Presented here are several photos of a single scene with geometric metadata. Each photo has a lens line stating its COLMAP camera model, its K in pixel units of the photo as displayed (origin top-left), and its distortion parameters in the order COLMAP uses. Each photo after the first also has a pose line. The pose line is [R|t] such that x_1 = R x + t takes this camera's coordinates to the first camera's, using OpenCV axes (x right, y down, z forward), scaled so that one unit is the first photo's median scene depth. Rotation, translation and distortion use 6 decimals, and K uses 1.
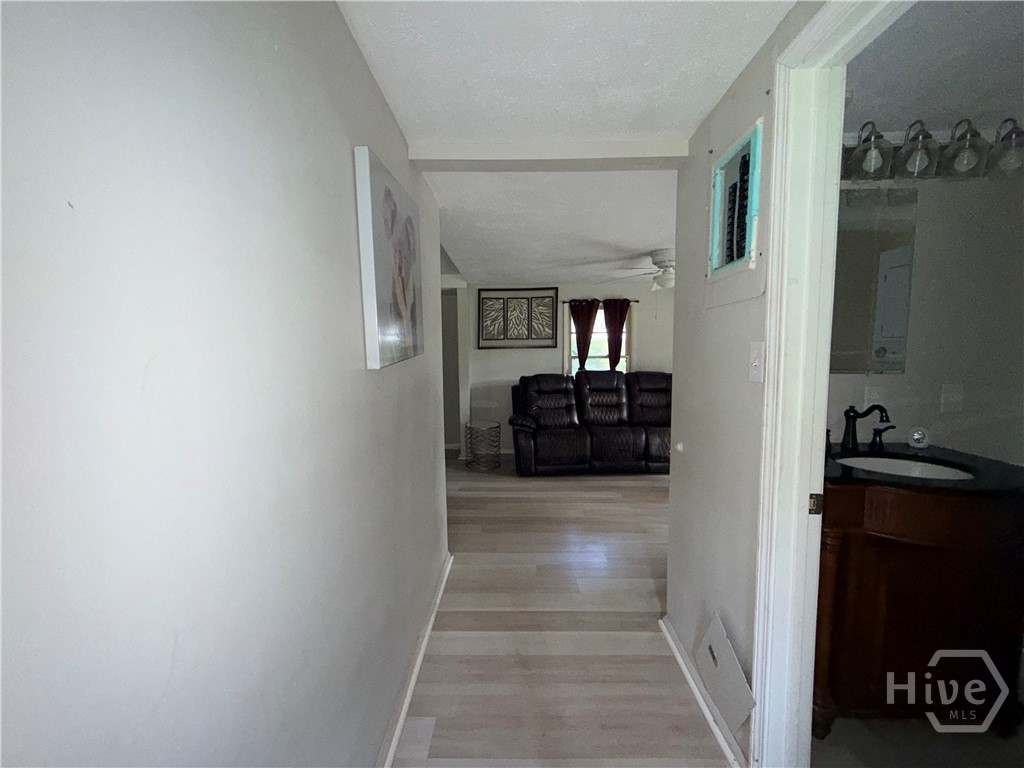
lens RADIAL K [[407.0, 0, 508.1], [0, 407.0, 382.7], [0, 0, 1]] dist [-0.000025, -0.000026]
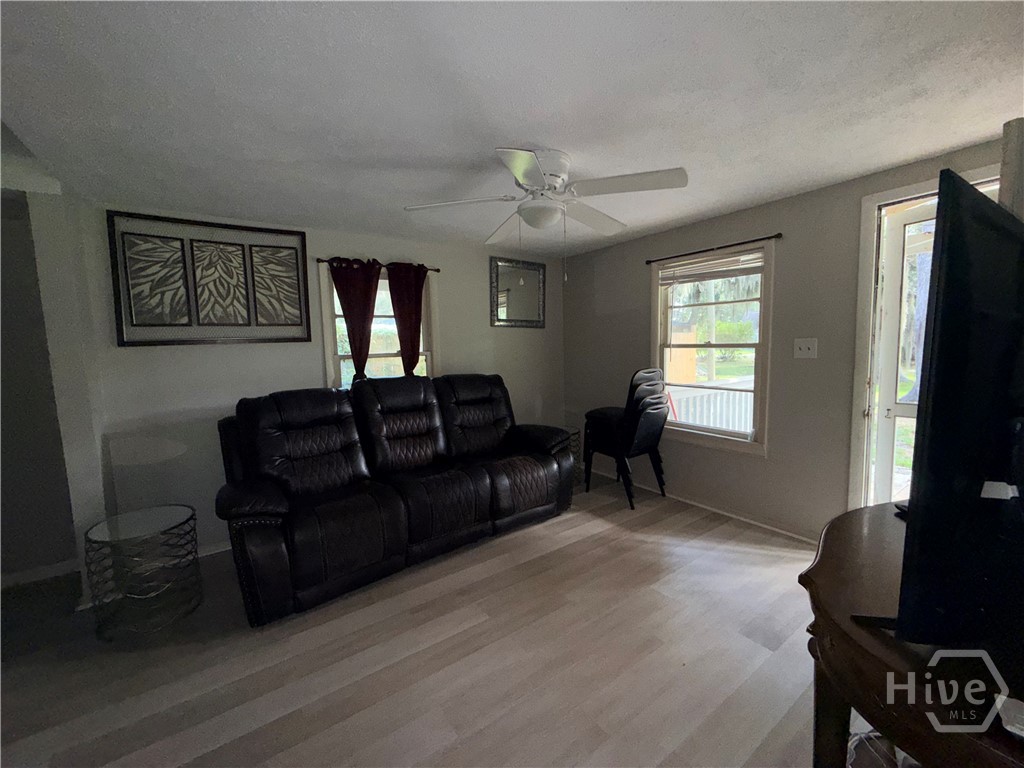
lens RADIAL K [[402.3, 0, 509.2], [0, 402.3, 380.7], [0, 0, 1]] dist [0.000154, -0.000065]
pose [[0.803357, -0.069162, 0.591468, 0.007185], [0.064449, 0.997497, 0.029104, -0.029825], [-0.592000, 0.014738, 0.805803, 0.393451]]
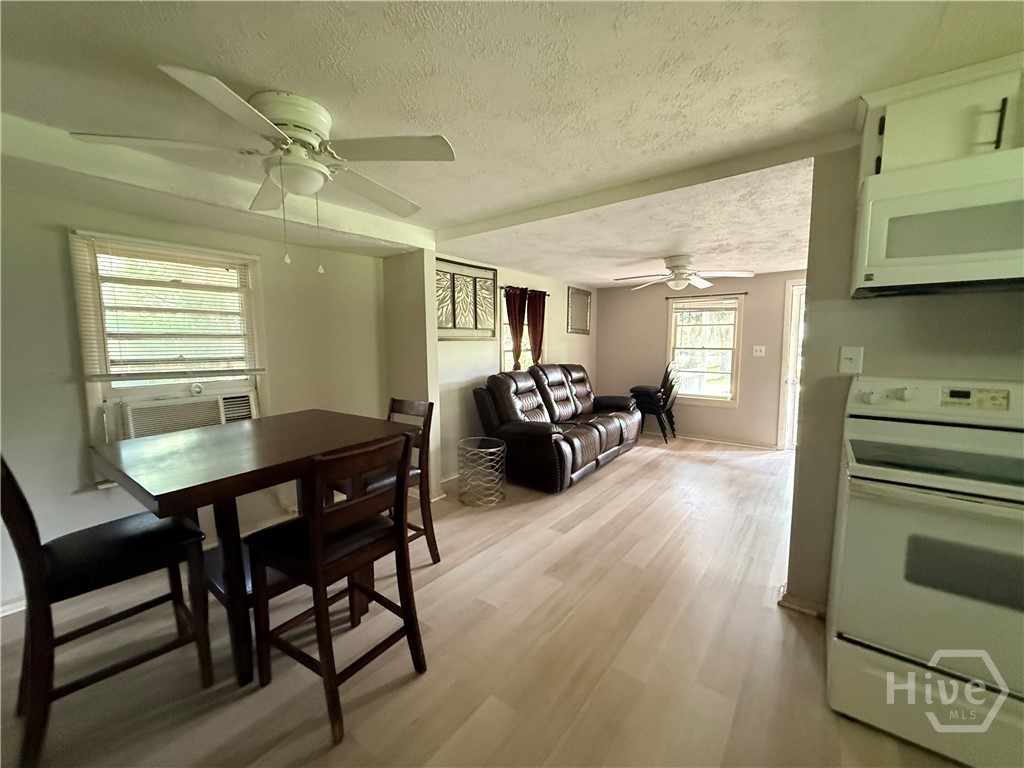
lens RADIAL K [[407.0, 0, 508.1], [0, 407.0, 382.7], [0, 0, 1]] dist [-0.000025, -0.000026]
pose [[0.588479, -0.073173, 0.805194, -0.569201], [0.057523, 0.997162, 0.048578, -0.037605], [-0.806463, 0.017730, 0.591018, 0.480681]]
